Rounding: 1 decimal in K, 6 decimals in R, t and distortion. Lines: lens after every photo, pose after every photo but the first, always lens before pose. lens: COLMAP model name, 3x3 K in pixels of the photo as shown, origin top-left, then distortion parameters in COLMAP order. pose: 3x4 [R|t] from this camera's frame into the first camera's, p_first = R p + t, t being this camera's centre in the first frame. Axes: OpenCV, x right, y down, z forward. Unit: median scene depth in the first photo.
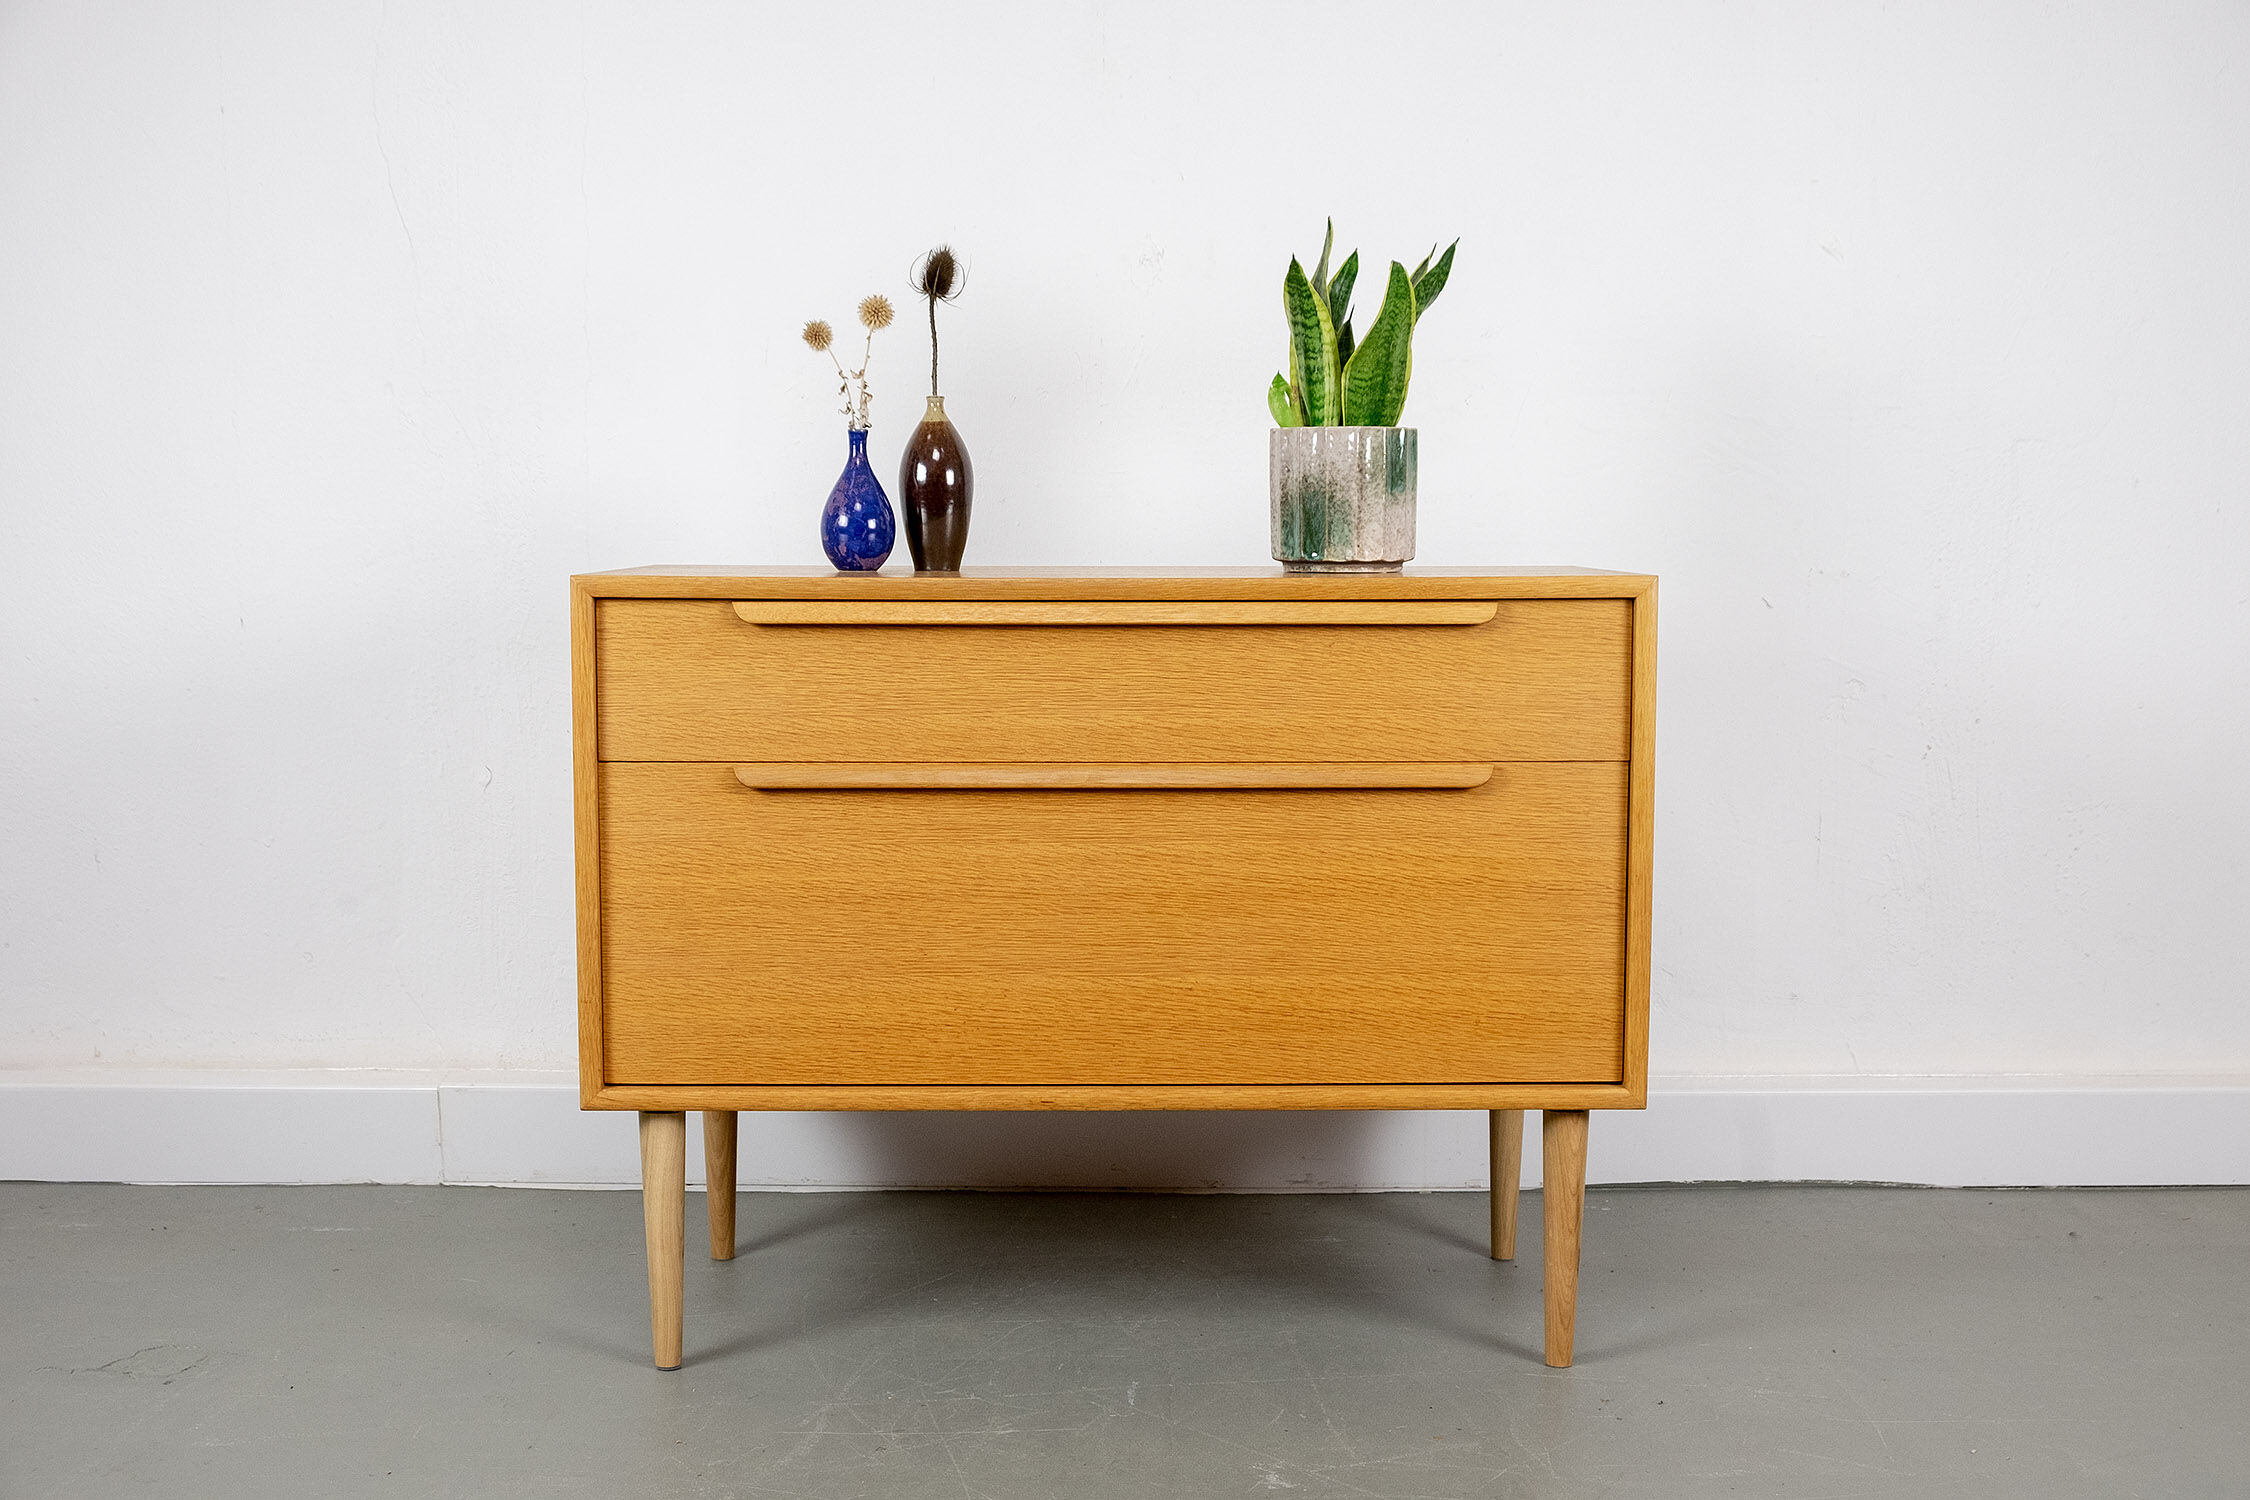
lens RADIAL K [[2924.5, 0, 1142.3], [0, 2924.5, 725.3], [0, 0, 1]] dist [-0.005484, 0.000000]
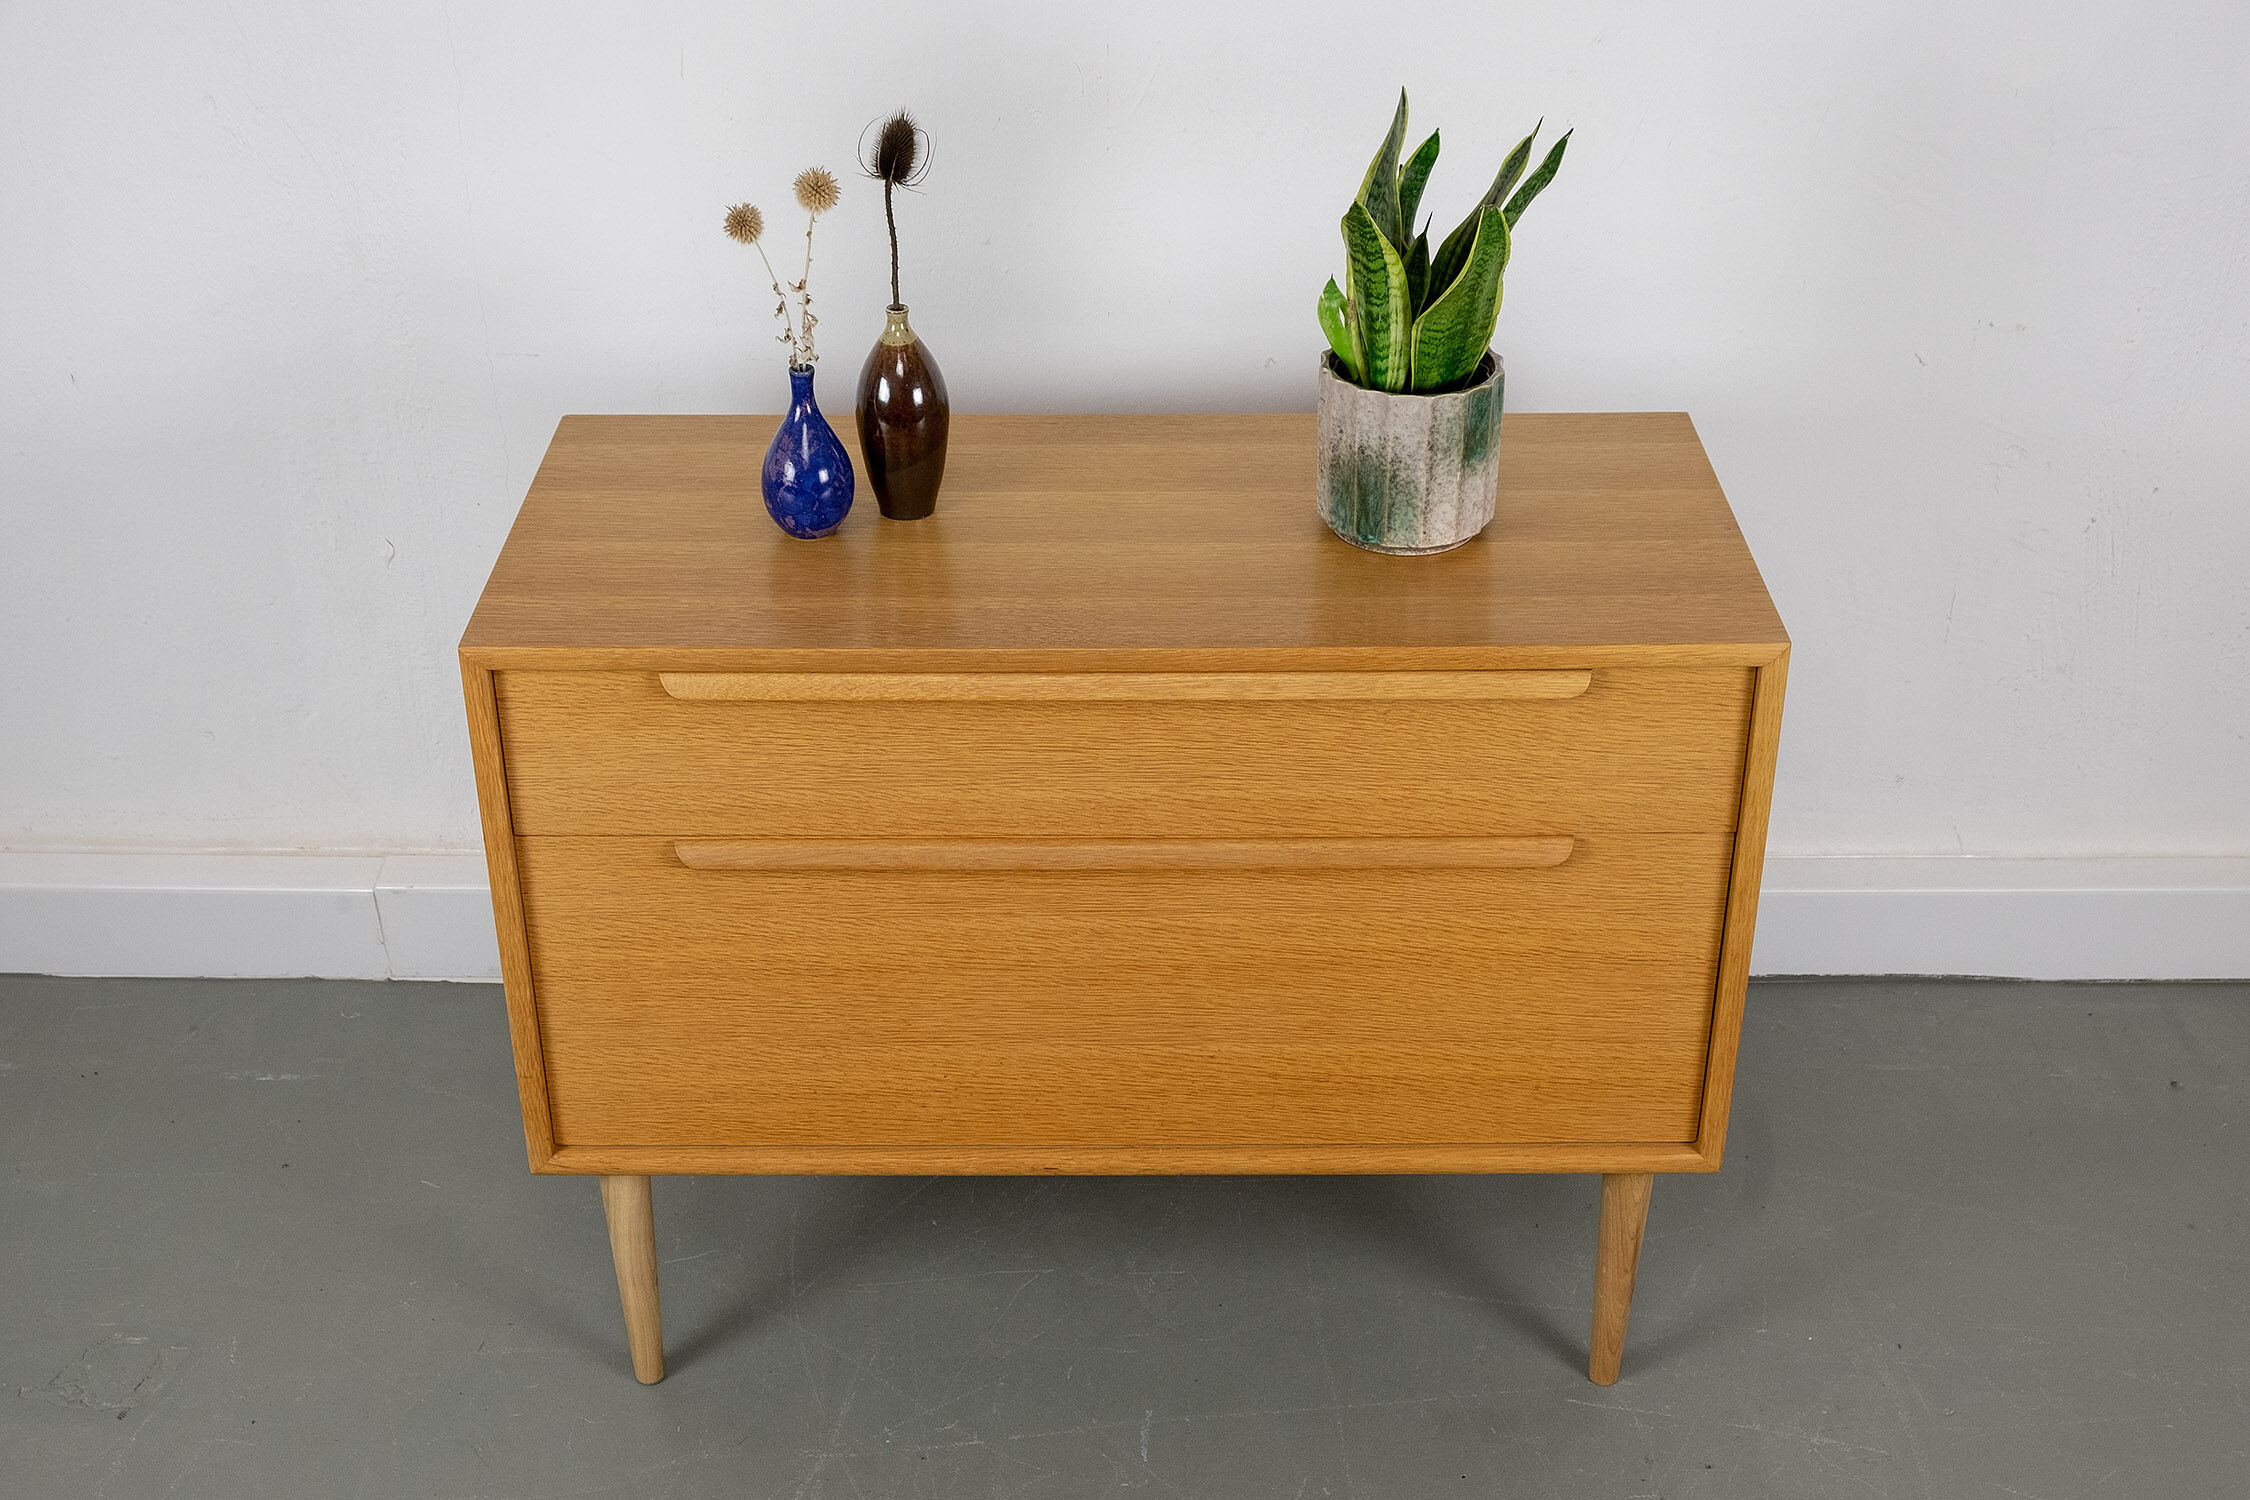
lens RADIAL K [[3062.6, 0, 1131.3], [0, 3062.6, 918.7], [0, 0, 1]] dist [-0.007239, 0.000000]
pose [[0.999952, 0.002042, -0.009624, 0.000960], [0.002579, 0.889622, 0.456691, -0.367050], [0.009494, -0.456694, 0.889573, 0.201240]]
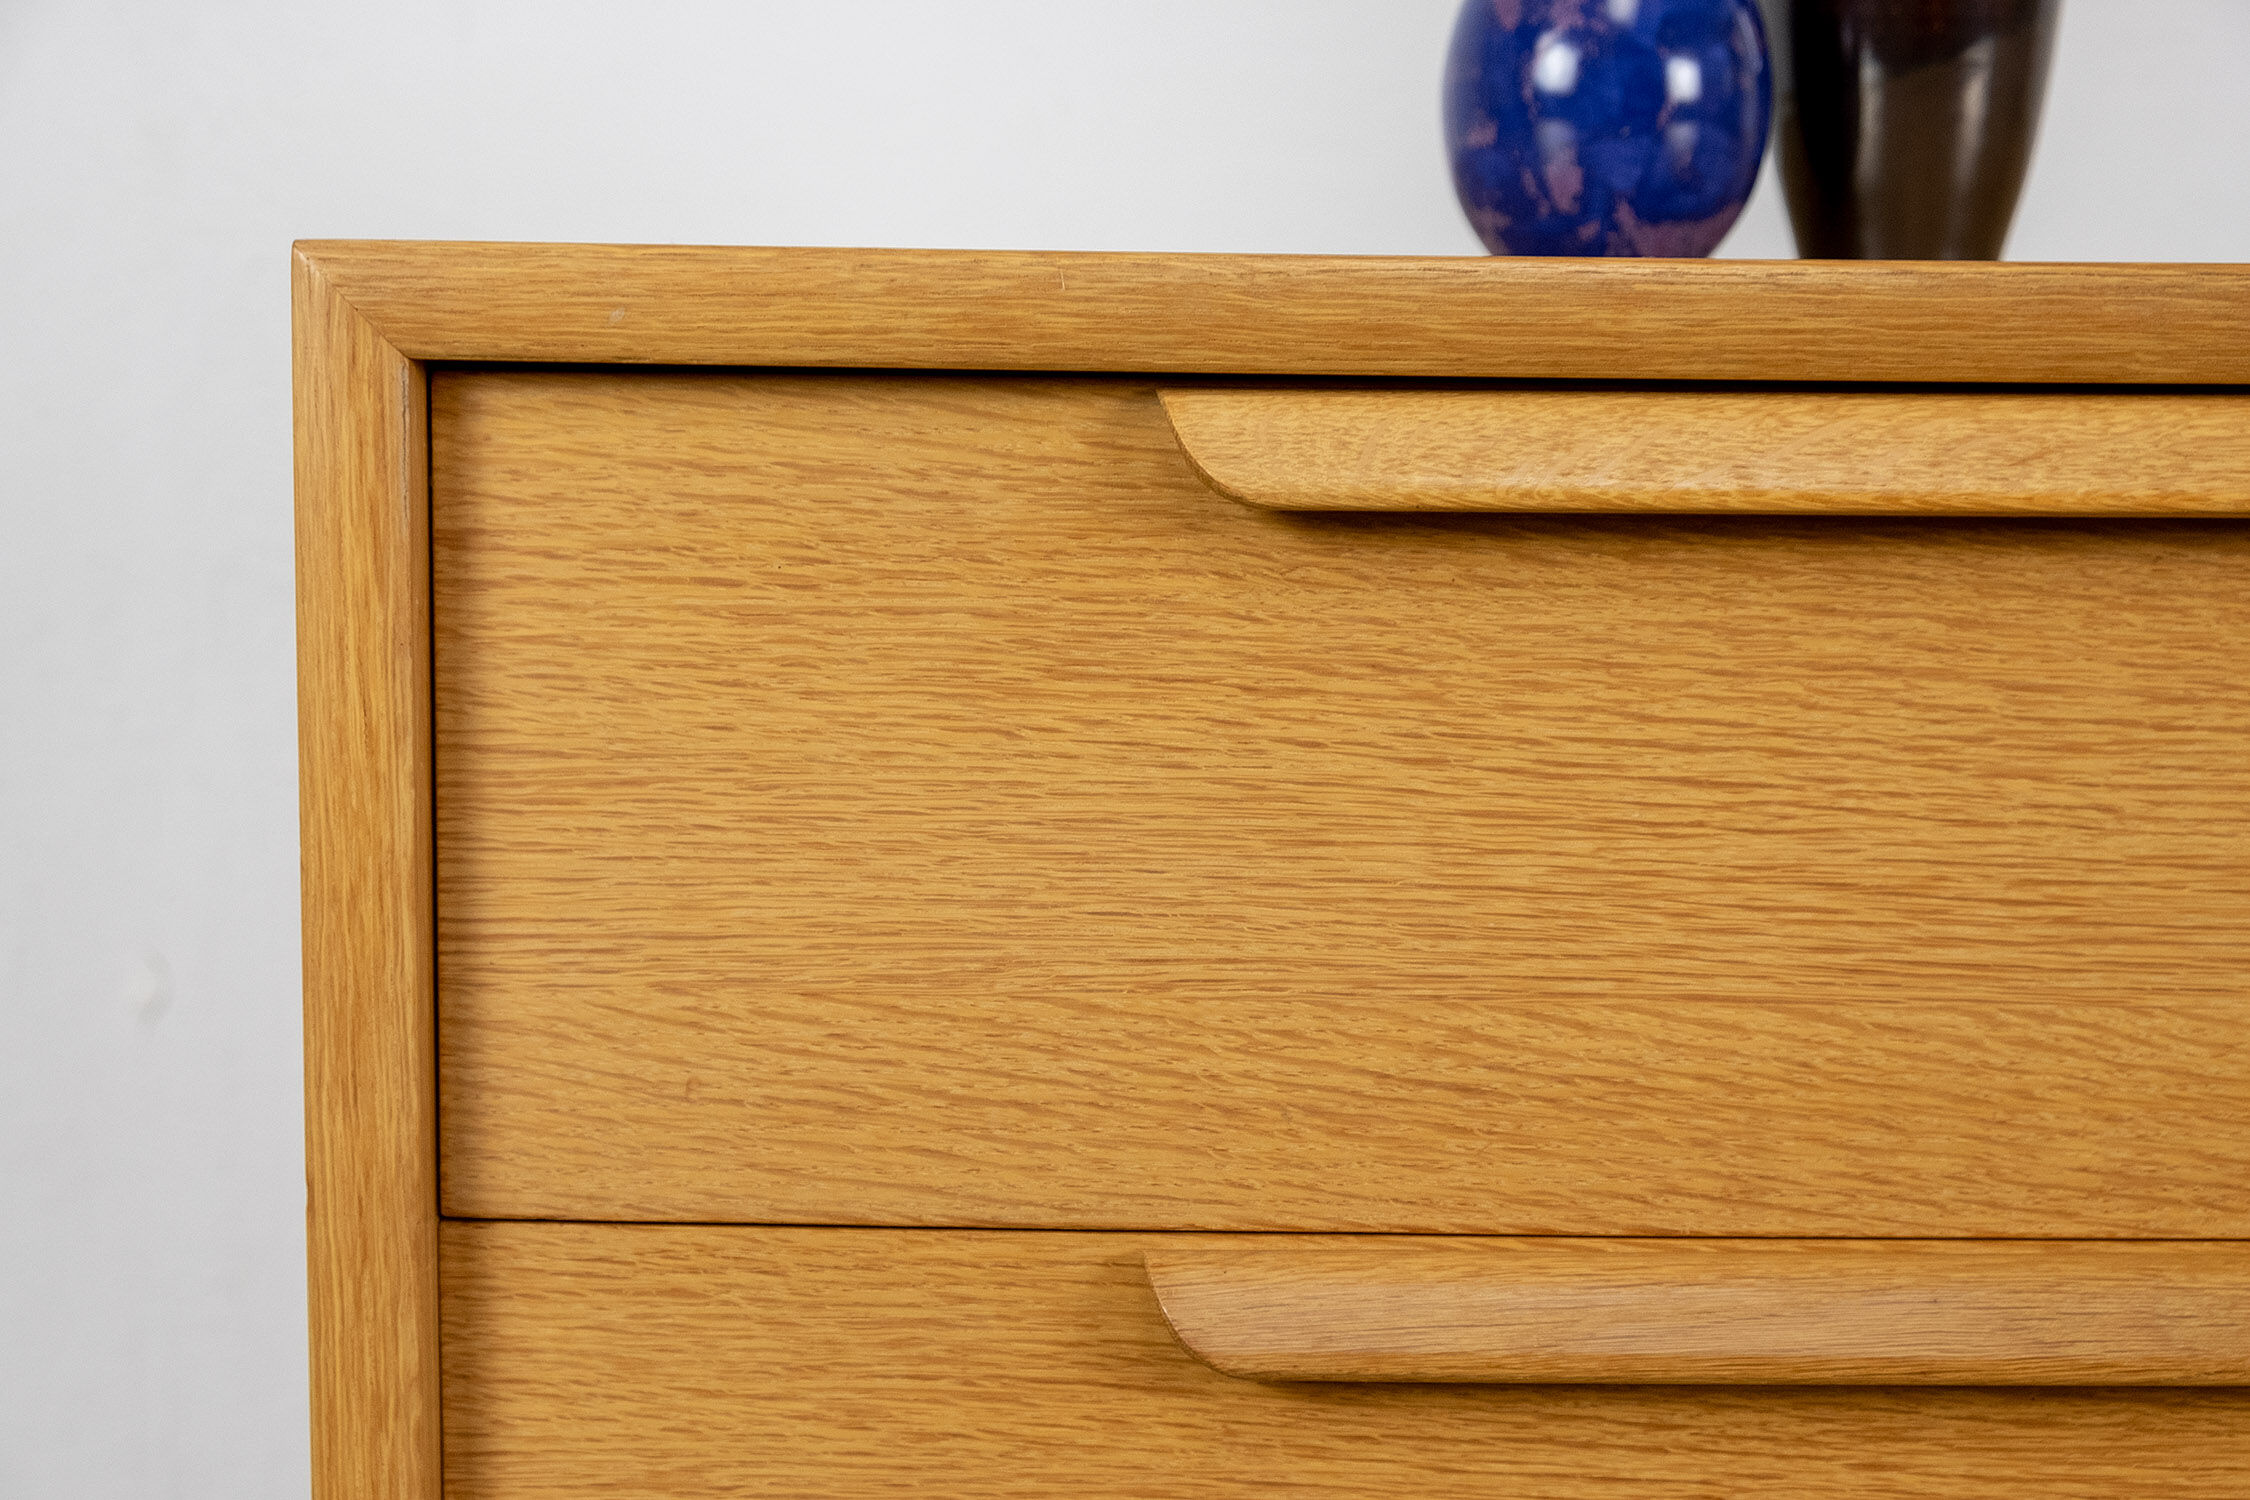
lens RADIAL K [[3360.1, 0, 1043.6], [0, 3360.1, 737.3], [0, 0, 1]] dist [-0.022532, 0.000000]
pose [[0.999624, 0.008971, -0.025915, -0.139754], [-0.008434, 0.999749, 0.020749, -0.024153], [0.026094, -0.020523, 0.999449, 0.773880]]
